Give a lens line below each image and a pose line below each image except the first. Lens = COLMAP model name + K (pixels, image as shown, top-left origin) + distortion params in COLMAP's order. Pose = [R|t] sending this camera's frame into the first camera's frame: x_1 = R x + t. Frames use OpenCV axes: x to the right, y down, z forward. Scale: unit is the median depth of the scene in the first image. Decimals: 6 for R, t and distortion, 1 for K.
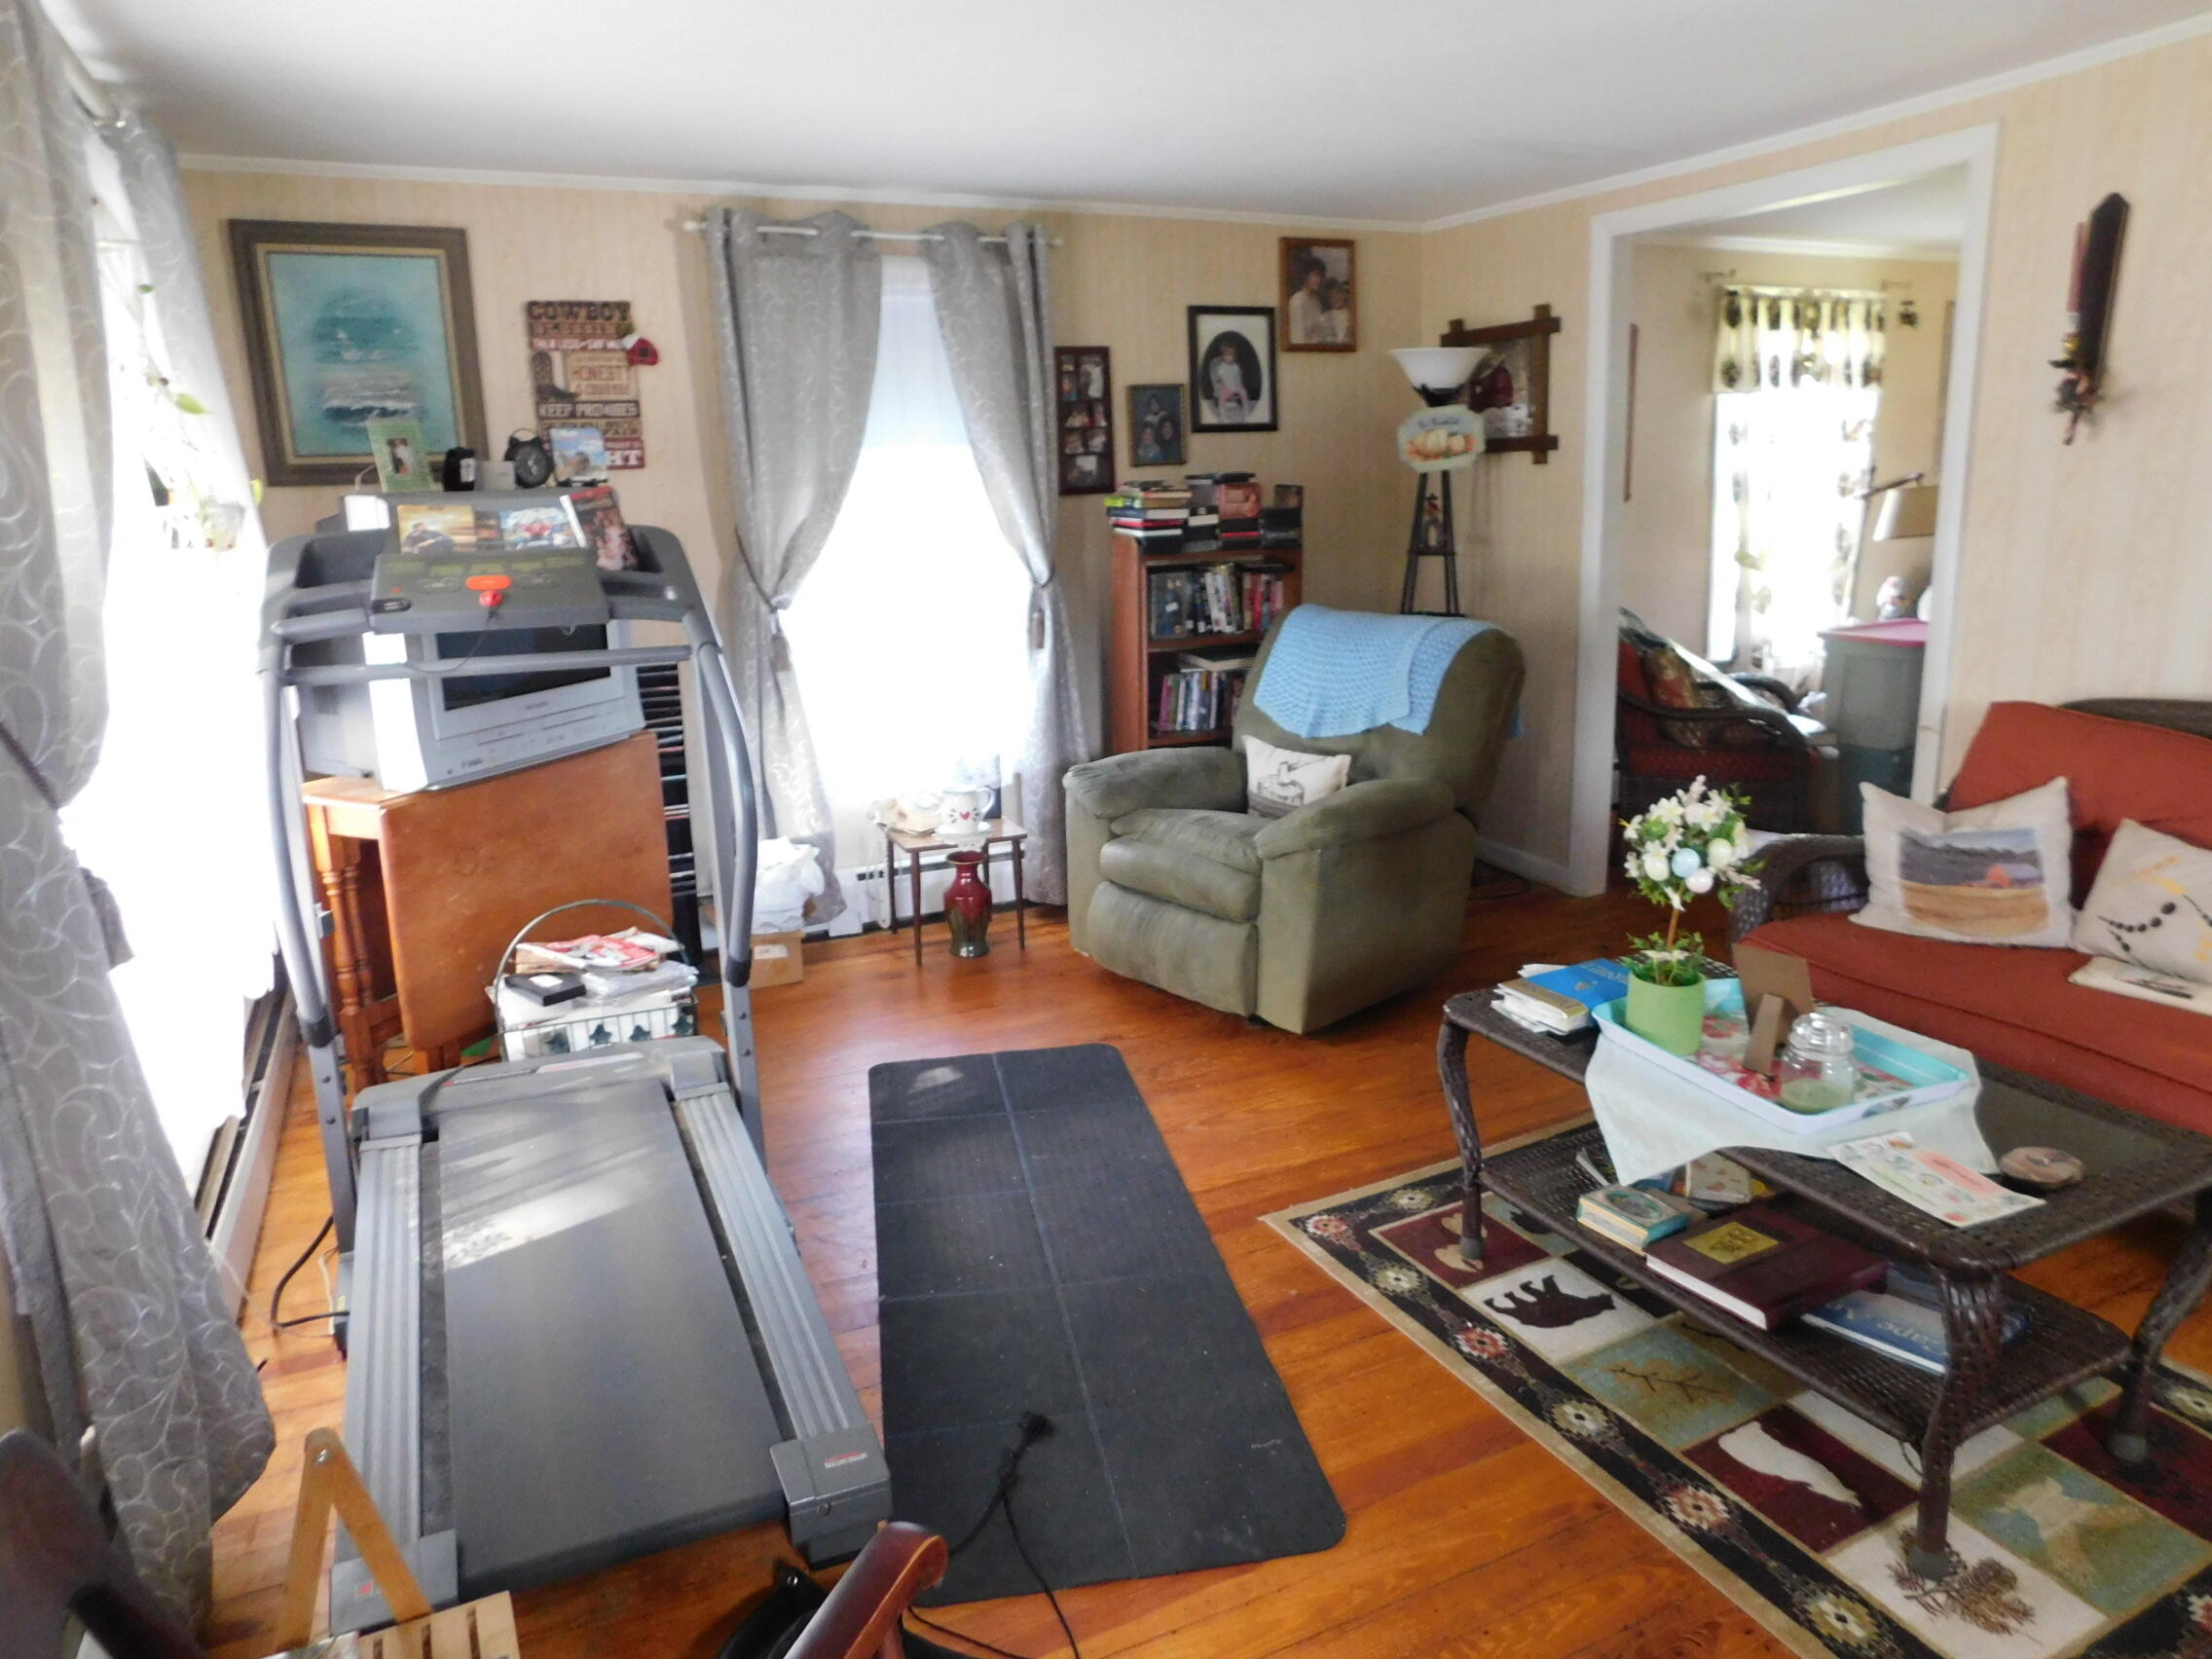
lens RADIAL K [[1441.0, 0, 1108.1], [0, 1441.0, 802.9], [0, 0, 1]] dist [-0.057604, 0.038248]
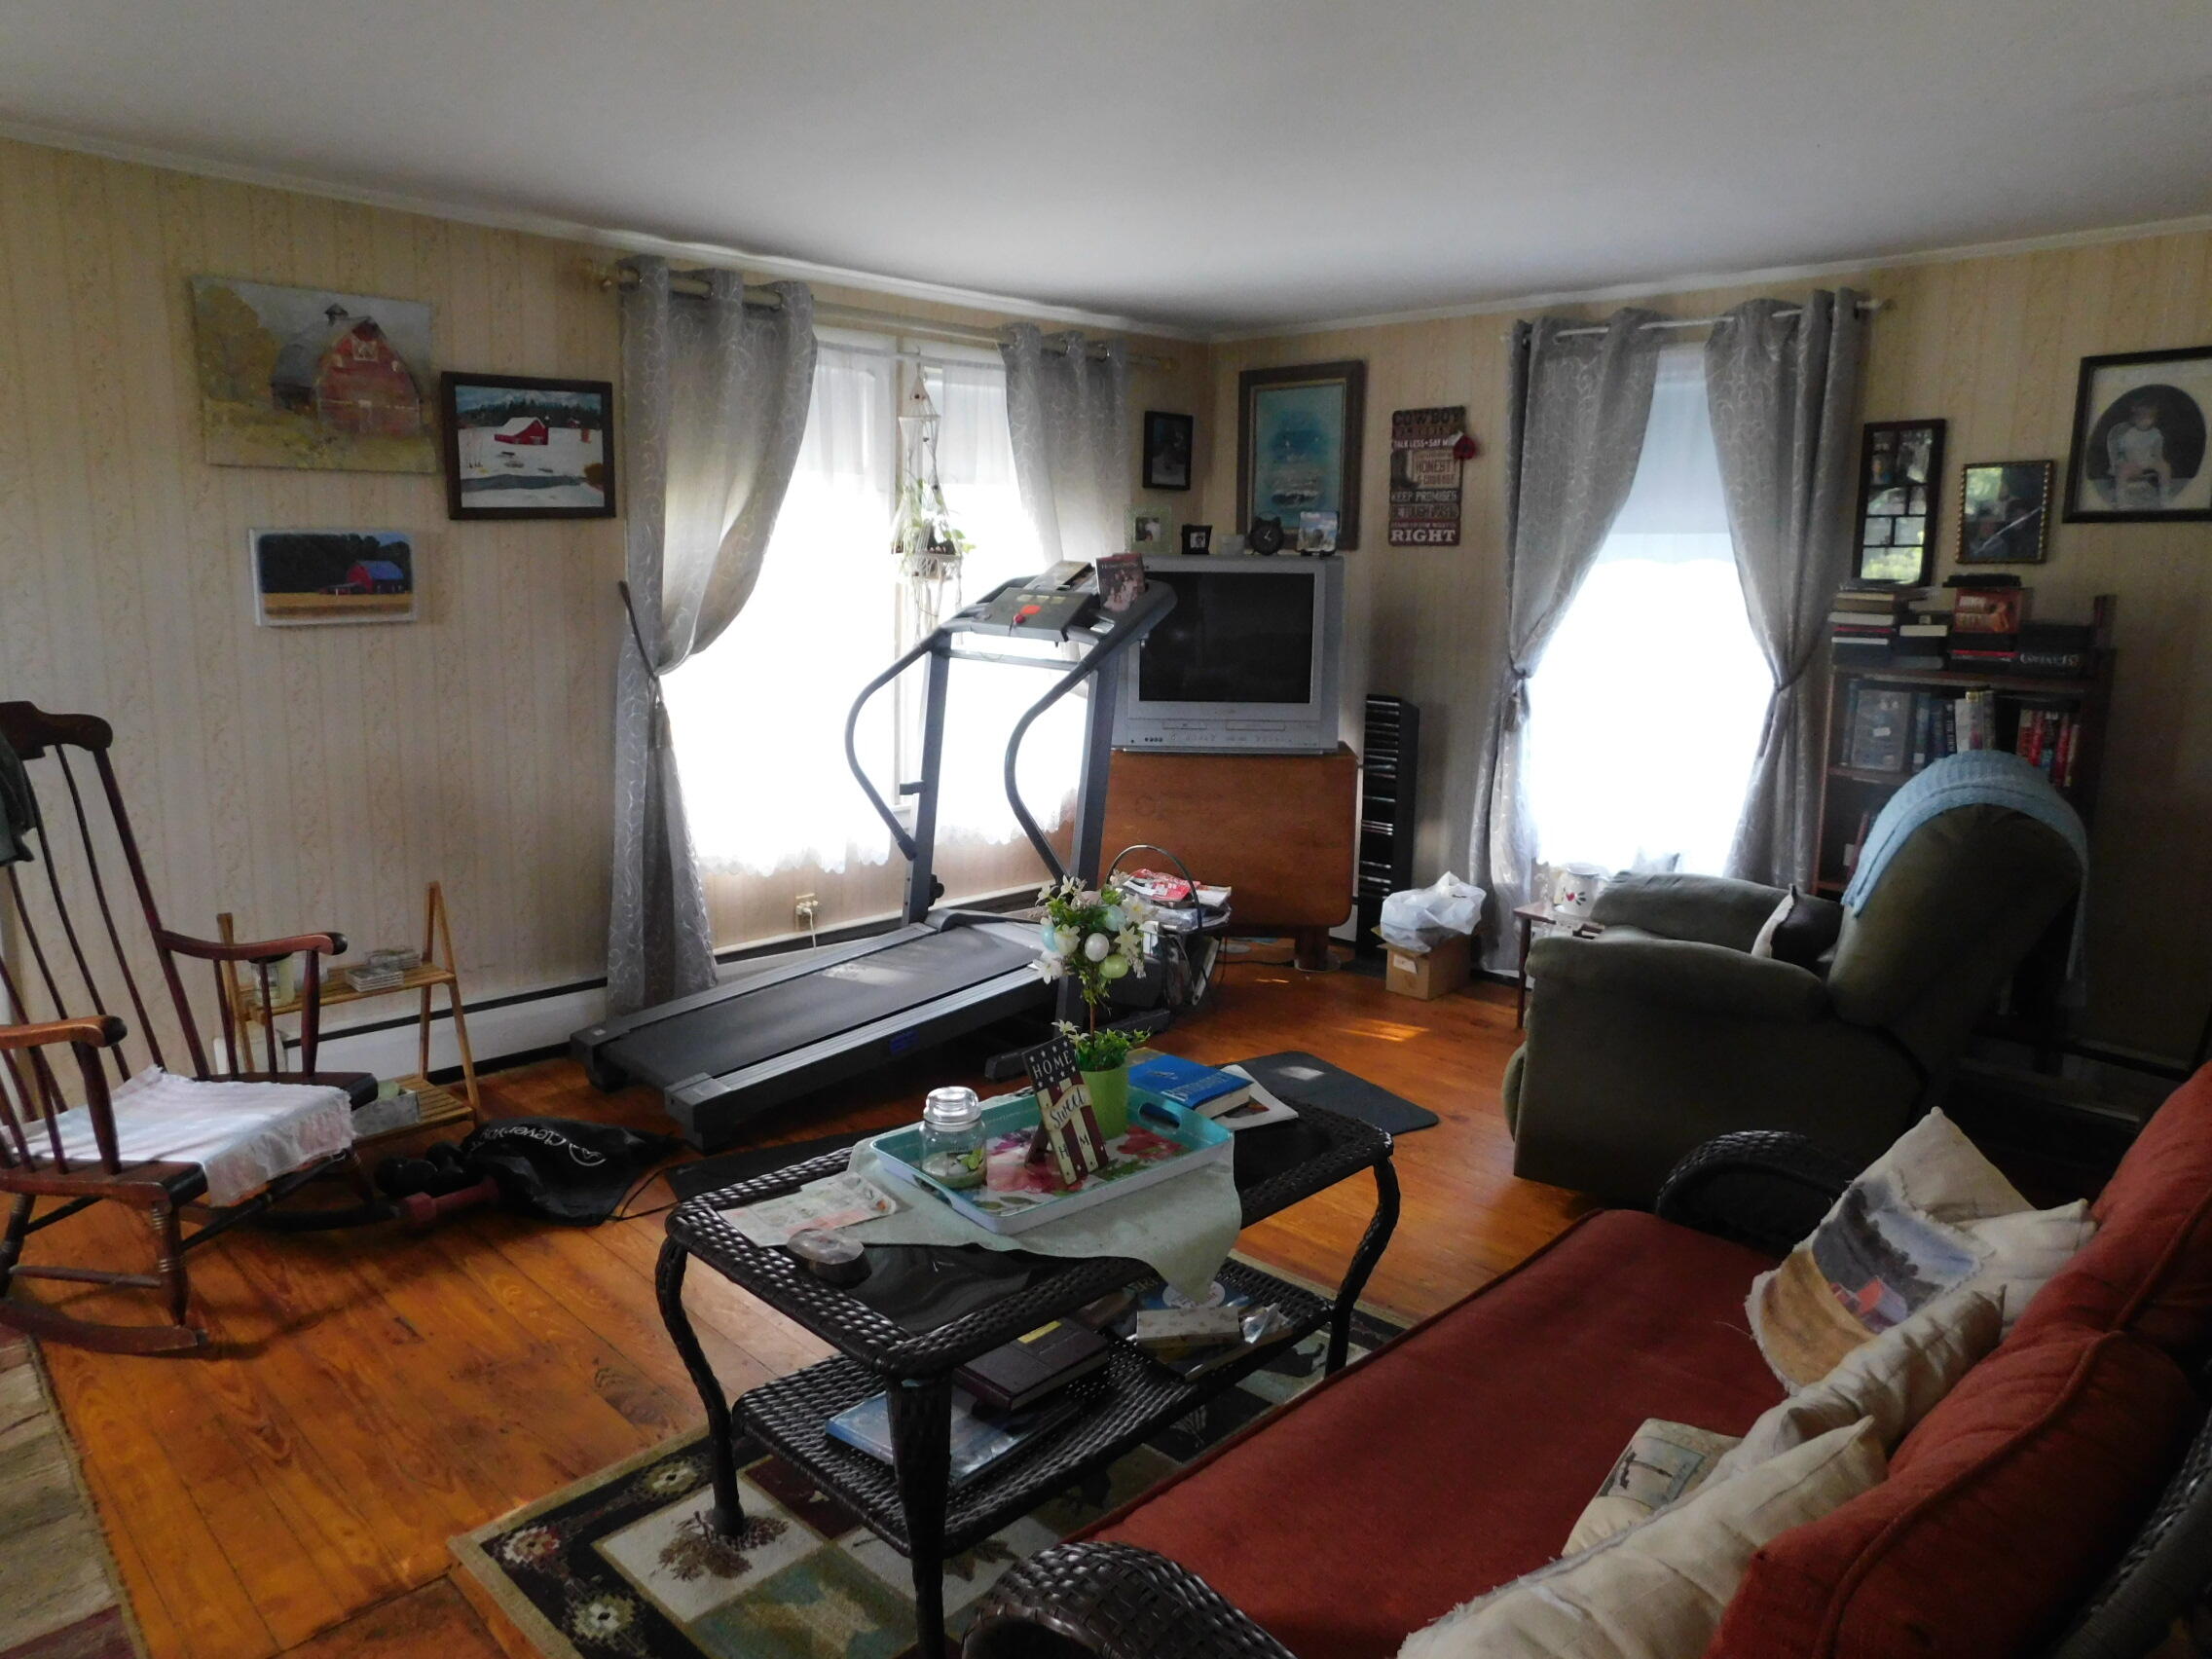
lens RADIAL K [[1441.0, 0, 1108.1], [0, 1441.0, 802.9], [0, 0, 1]] dist [-0.057604, 0.038248]
pose [[0.344933, 0.189057, -0.919391, 0.680038], [-0.231065, 0.966465, 0.112047, -0.089906], [0.909742, 0.173791, 0.377050, 0.312481]]
